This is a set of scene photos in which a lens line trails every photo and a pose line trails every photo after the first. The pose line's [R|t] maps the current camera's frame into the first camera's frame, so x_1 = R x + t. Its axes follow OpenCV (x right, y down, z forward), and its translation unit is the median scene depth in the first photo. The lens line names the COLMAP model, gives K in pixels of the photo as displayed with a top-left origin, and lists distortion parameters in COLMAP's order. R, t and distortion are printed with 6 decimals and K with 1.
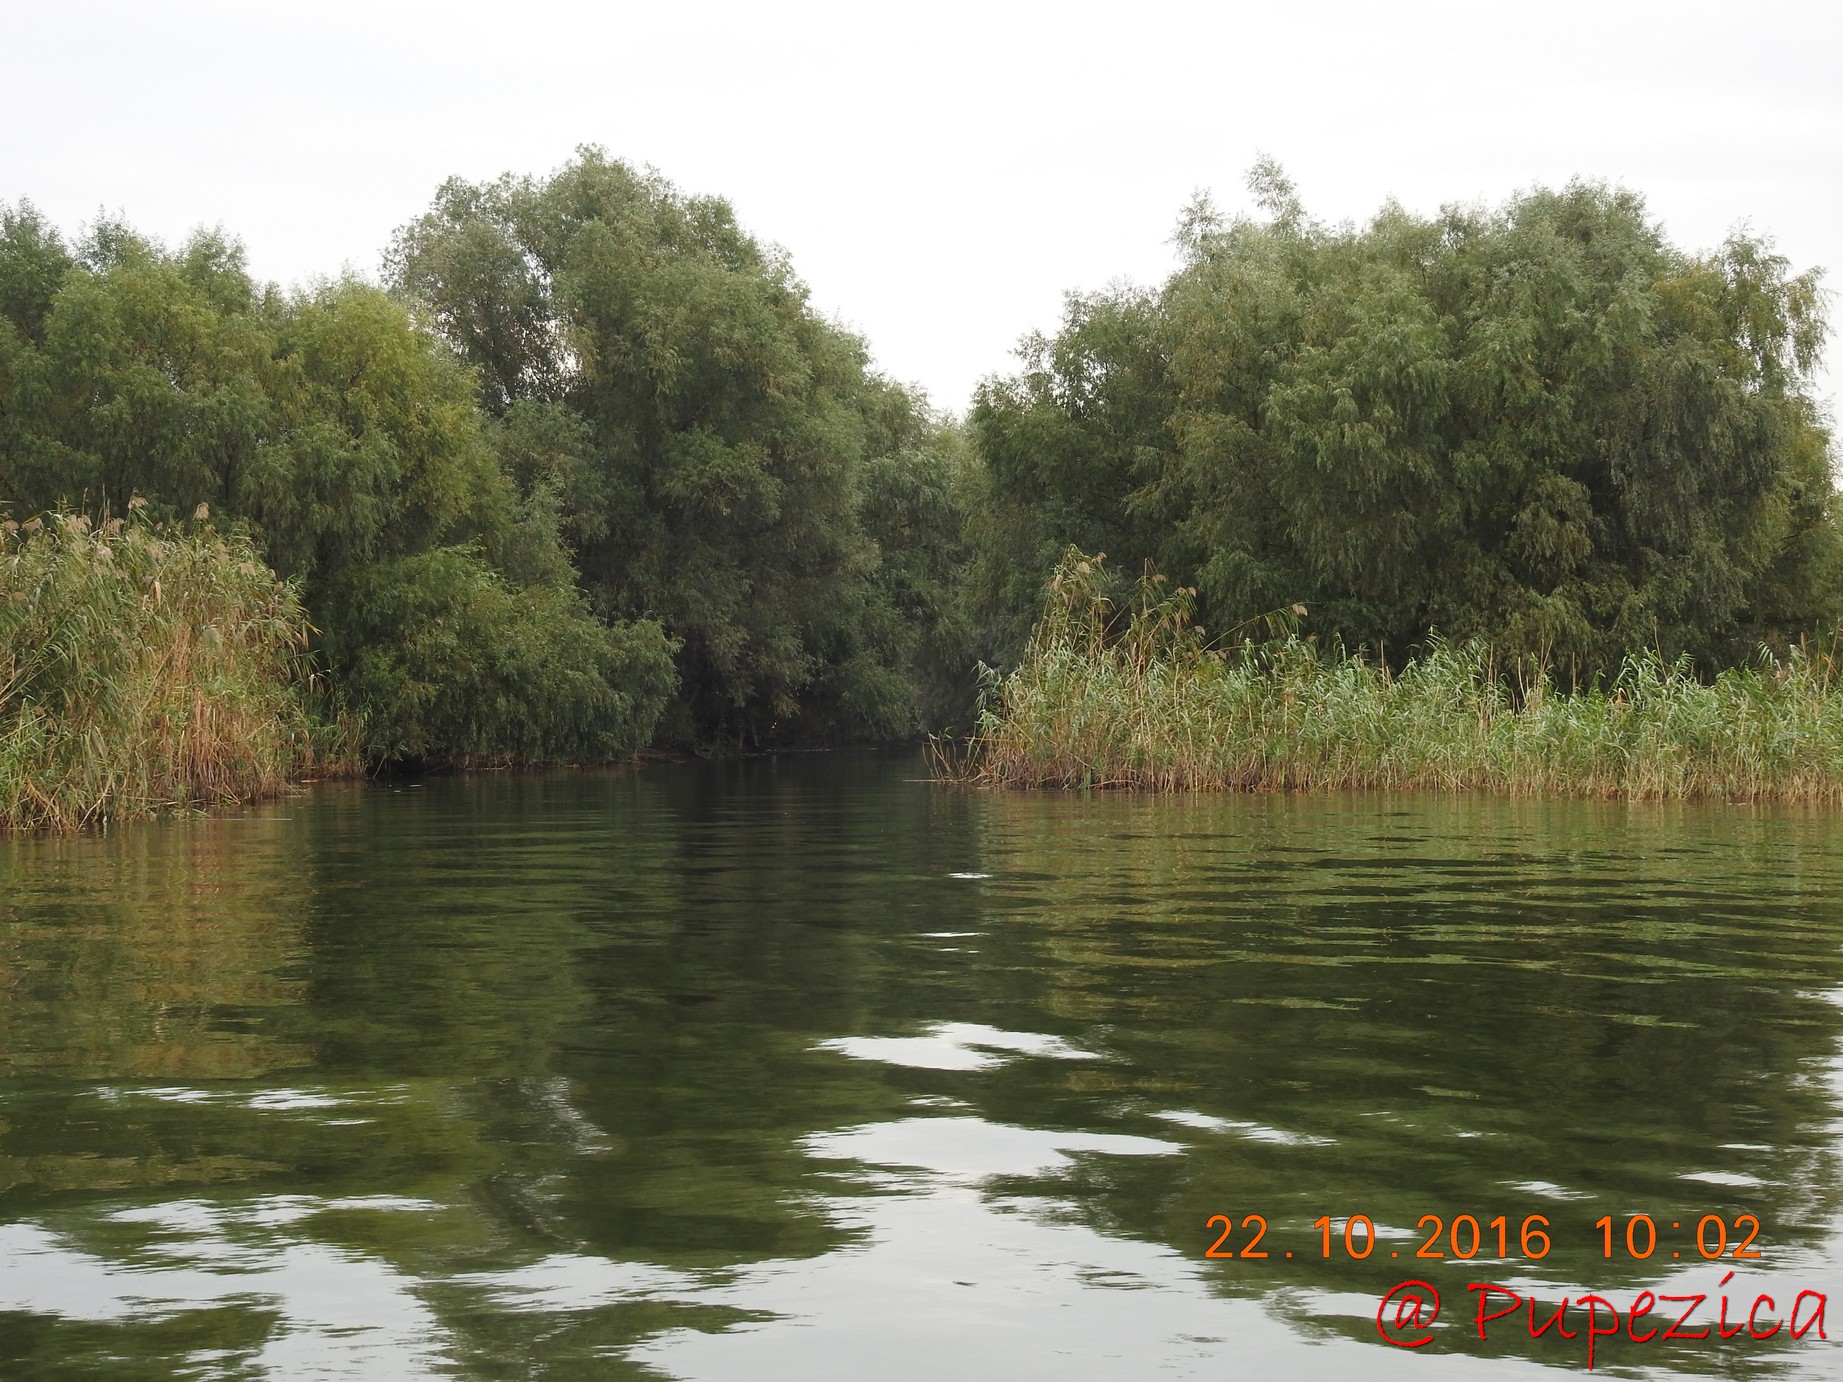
lens RADIAL K [[3738.0, 0, 921.5], [0, 3738.0, 691.0], [0, 0, 1]] dist [-0.025267, 0.242872]
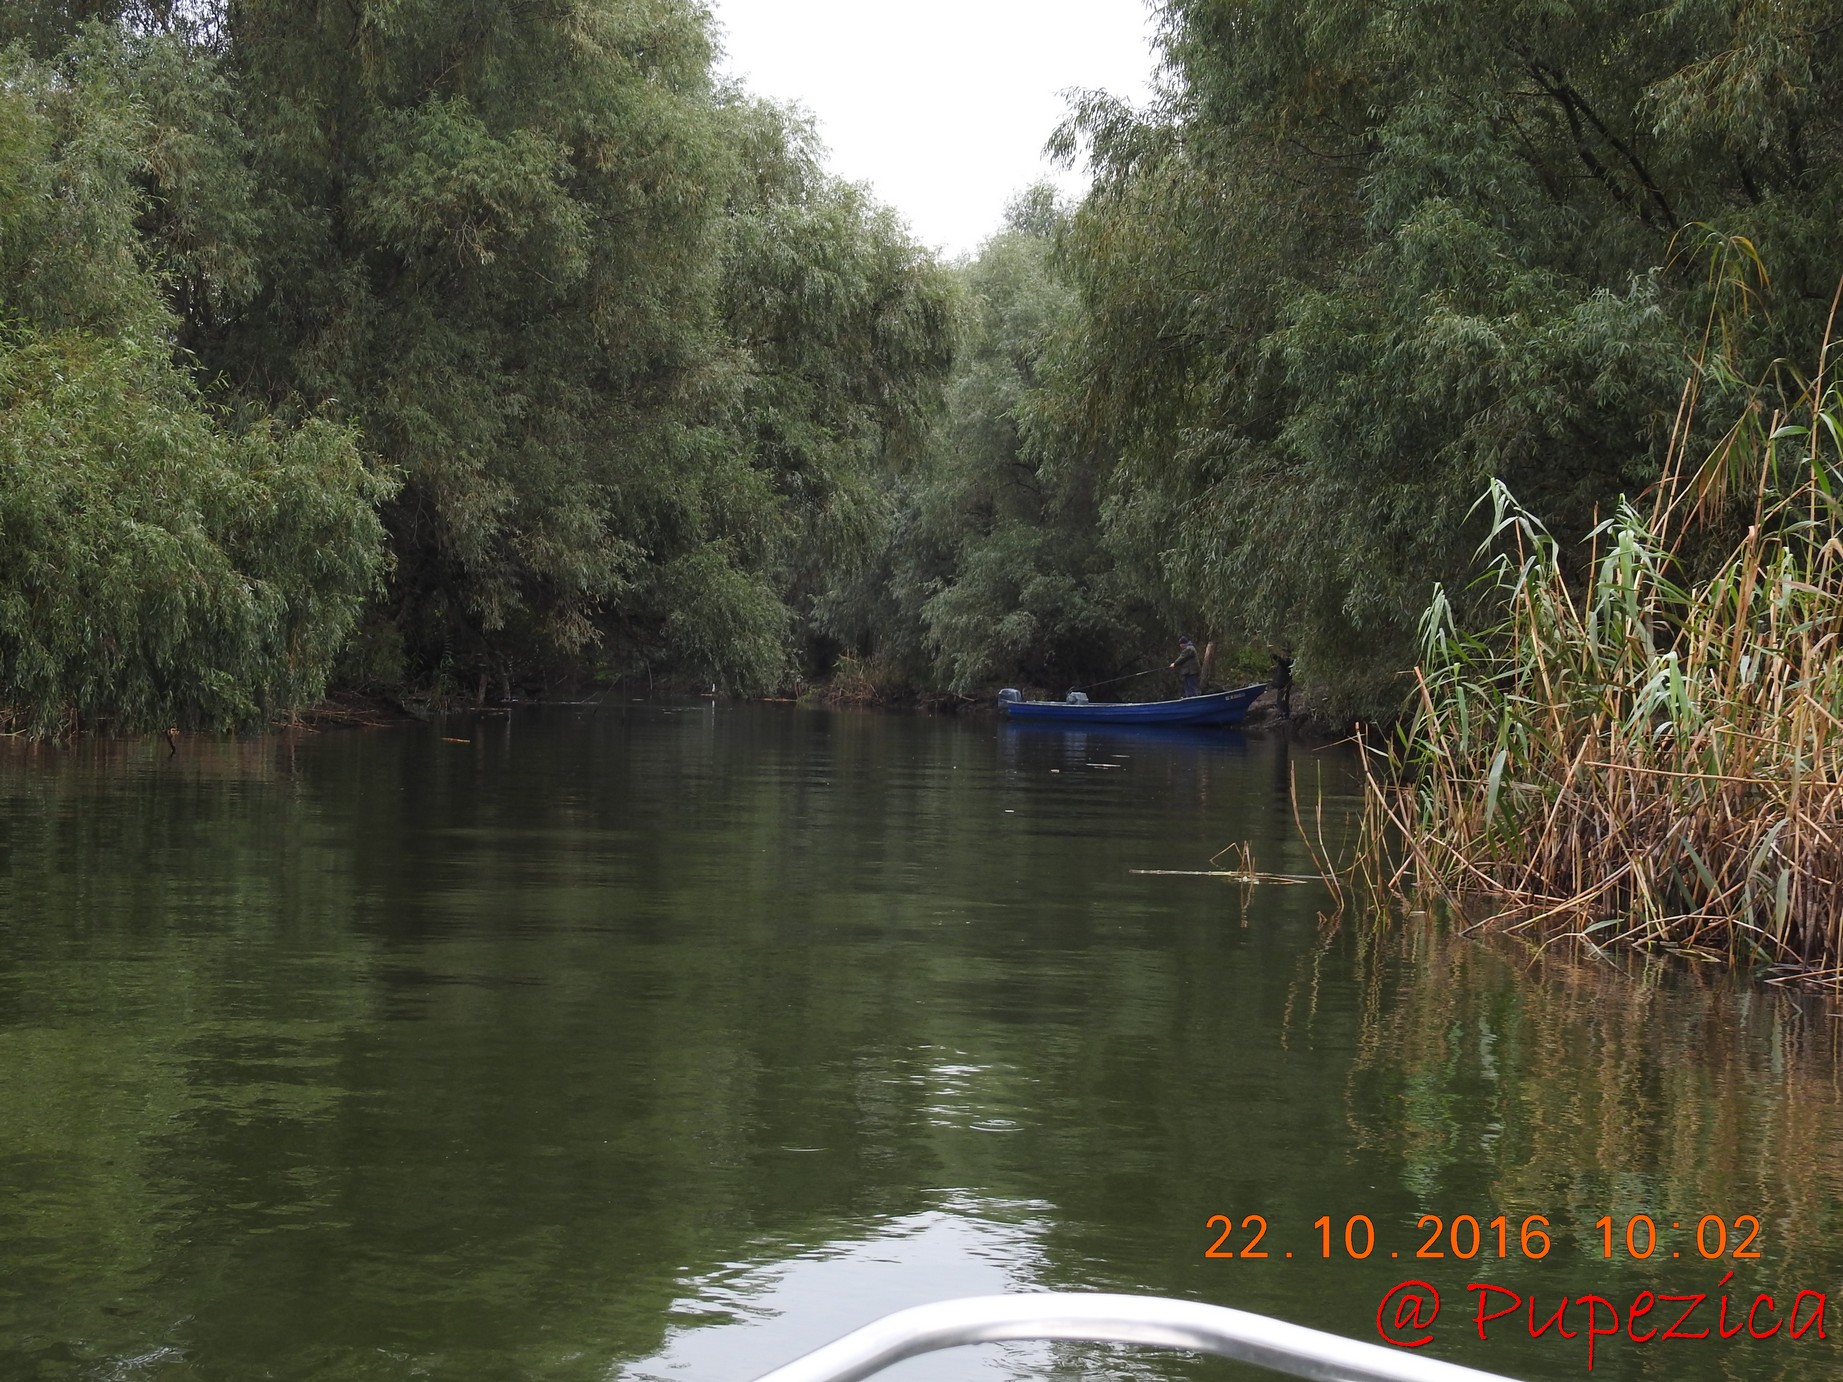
lens RADIAL K [[3738.0, 0, 921.5], [0, 3738.0, 691.0], [0, 0, 1]] dist [-0.025267, 0.242872]
pose [[0.995750, 0.037902, 0.083933, -0.039074], [-0.039124, 0.999150, 0.012952, 0.004521], [-0.083371, -0.016180, 0.996387, 0.554549]]
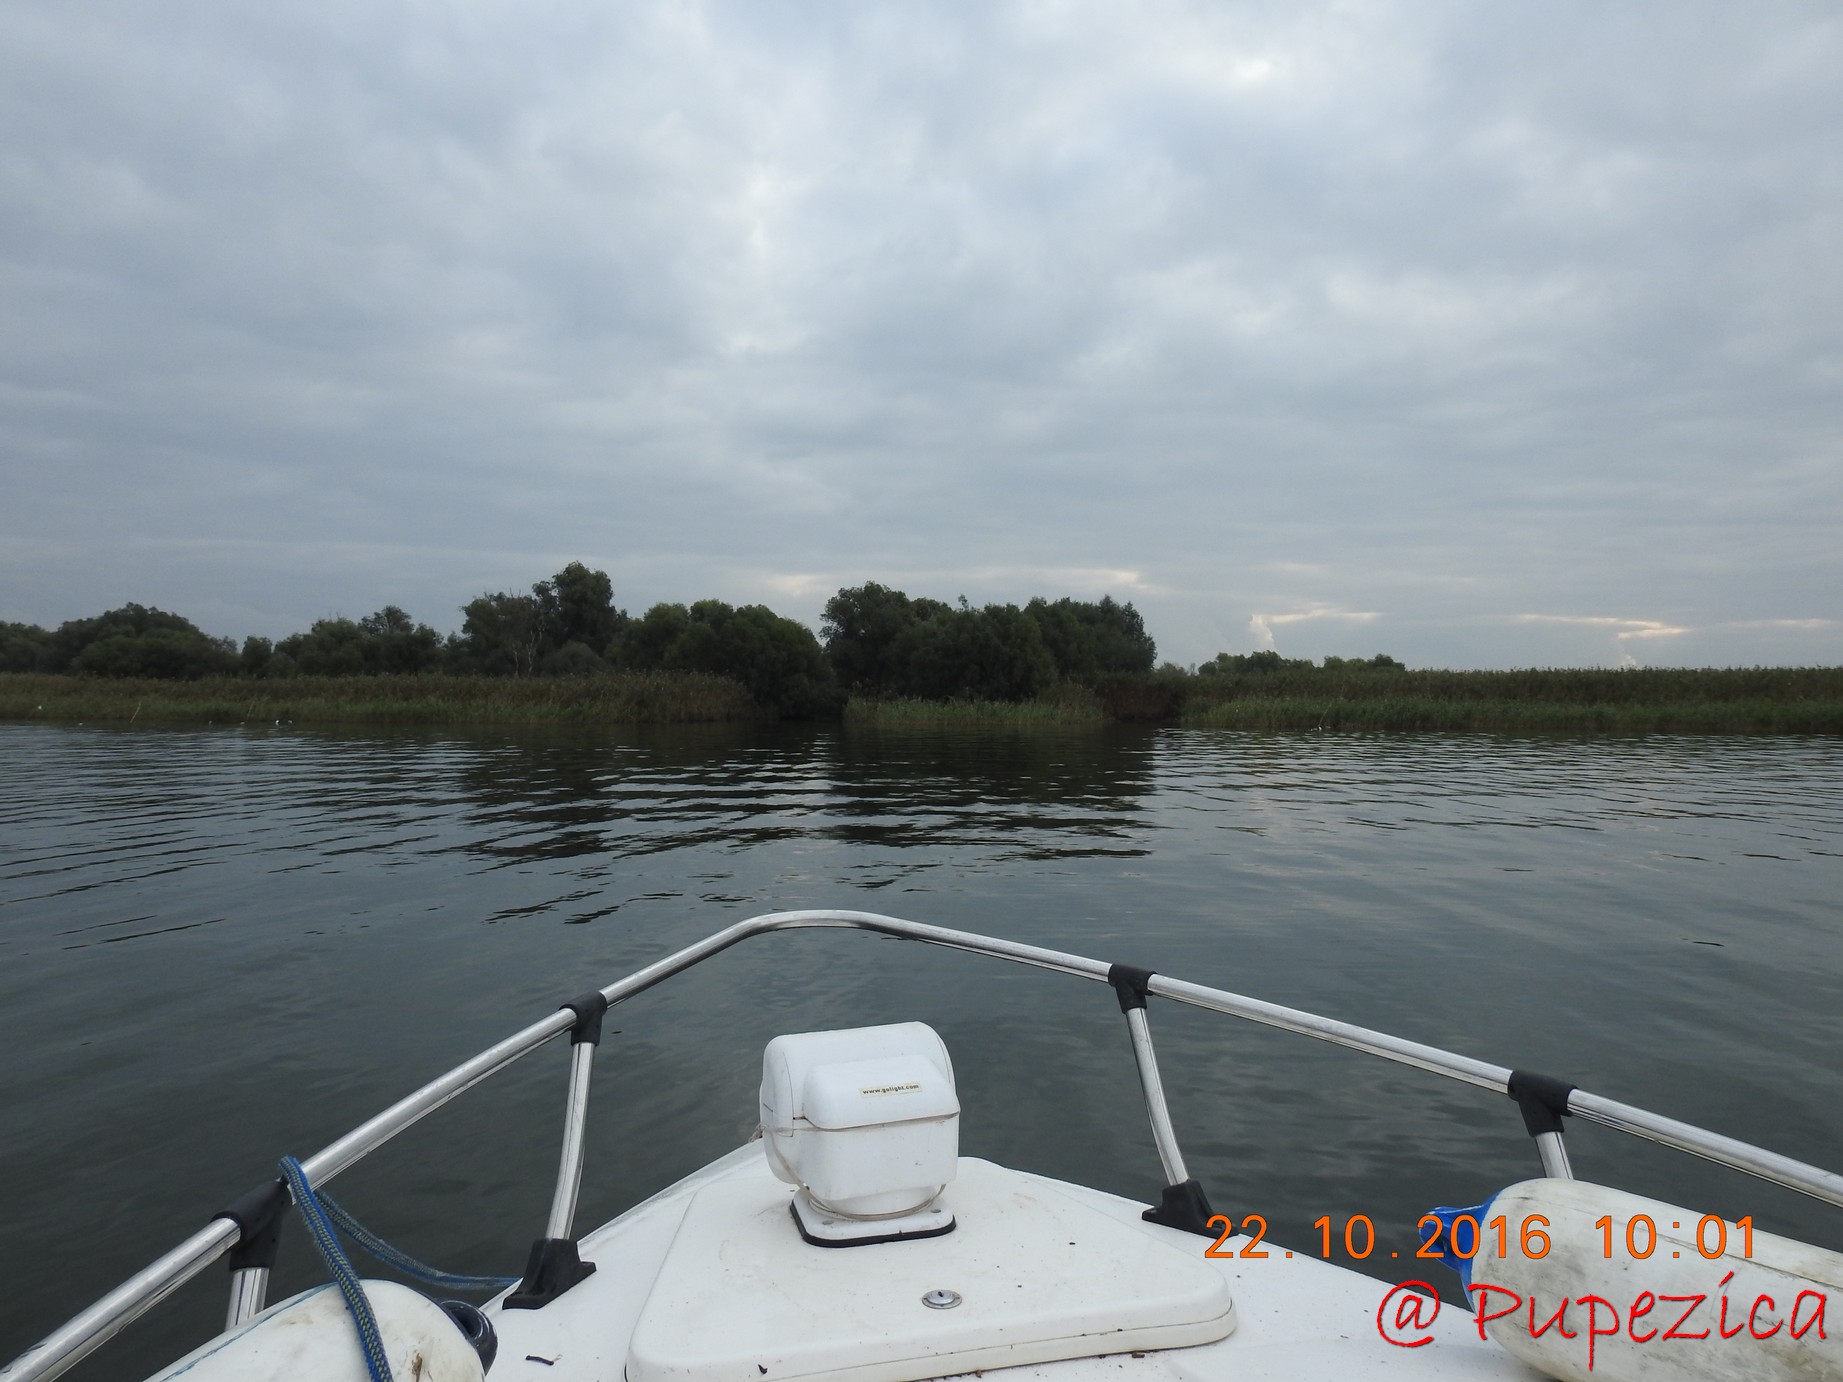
lens RADIAL K [[1312.5, 0, 921.5], [0, 1312.5, 691.0], [0, 0, 1]] dist [0.001045, 0.000616]
pose [[0.970950, 0.011207, -0.239018, 0.438427], [-0.012312, 0.999919, -0.003133, -0.011430], [0.238964, 0.005985, 0.971010, -0.650140]]
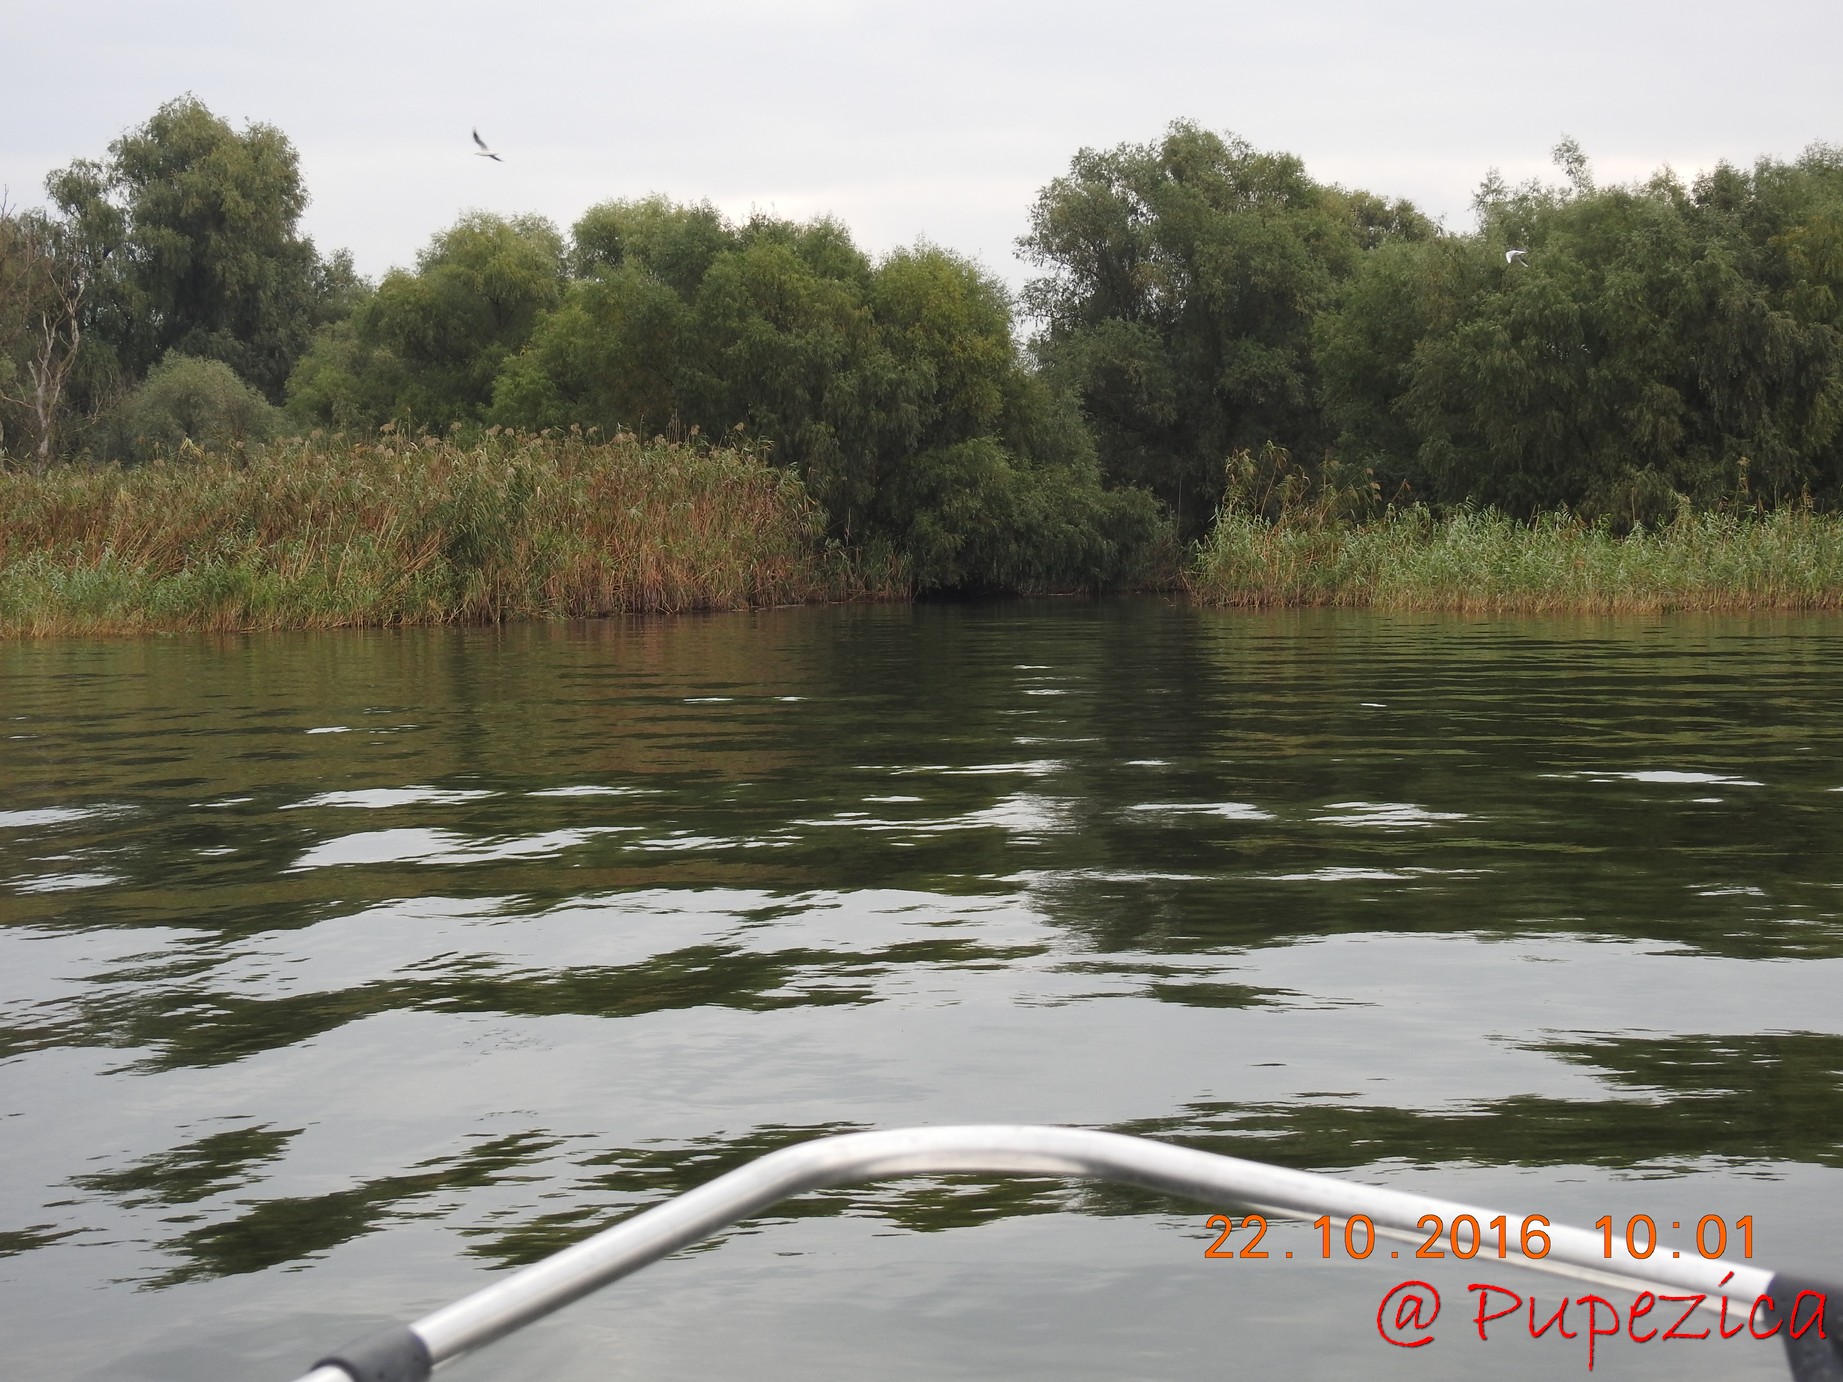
lens RADIAL K [[3620.3, 0, 921.5], [0, 3620.3, 691.0], [0, 0, 1]] dist [-0.021955, 0.014646]
pose [[0.955884, 0.005819, -0.293688, 0.248180], [0.007761, 0.998954, 0.045054, -0.004511], [0.293643, -0.045346, 0.954839, -0.313373]]
